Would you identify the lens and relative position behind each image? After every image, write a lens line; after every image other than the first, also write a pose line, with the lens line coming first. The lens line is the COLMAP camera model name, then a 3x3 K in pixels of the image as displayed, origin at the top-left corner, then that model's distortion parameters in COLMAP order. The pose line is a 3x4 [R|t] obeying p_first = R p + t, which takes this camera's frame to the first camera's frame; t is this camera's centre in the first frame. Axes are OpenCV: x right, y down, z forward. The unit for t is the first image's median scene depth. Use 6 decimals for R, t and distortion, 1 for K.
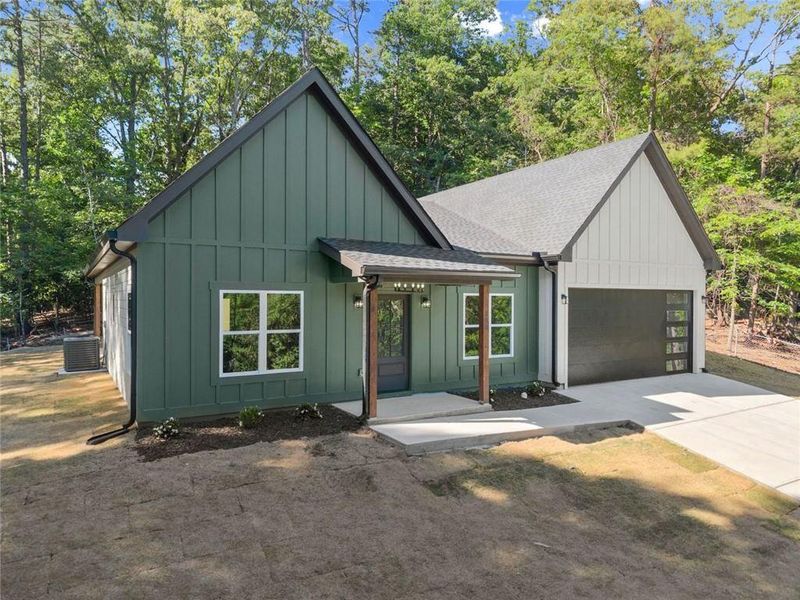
lens RADIAL K [[568.6, 0, 400.1], [0, 568.6, 300.2], [0, 0, 1]] dist [0.000063, 0.000363]
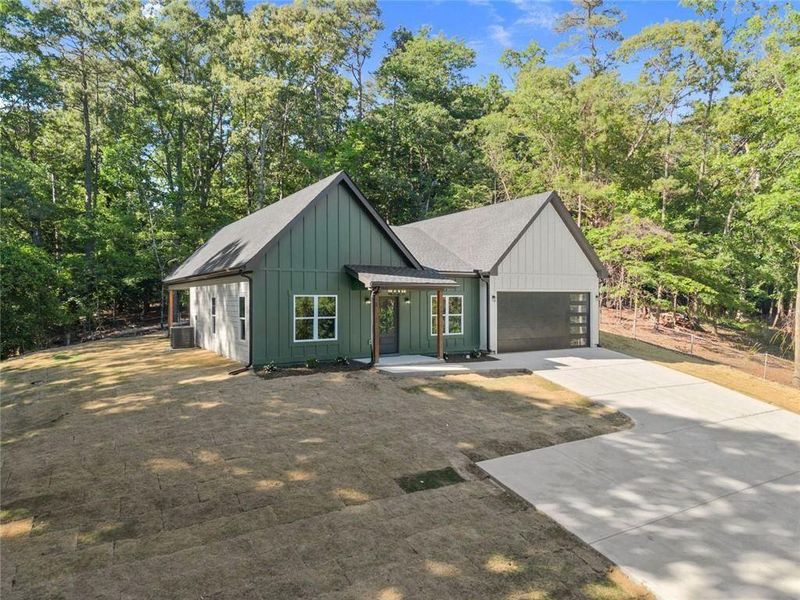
lens RADIAL K [[568.6, 0, 400.1], [0, 568.6, 300.6], [0, 0, 1]] dist [0.000063, 0.000363]
pose [[0.999969, -0.007439, -0.002621, 0.025113], [0.007439, 0.999972, 0.000273, 0.001856], [0.002619, -0.000293, 0.999997, -0.622497]]
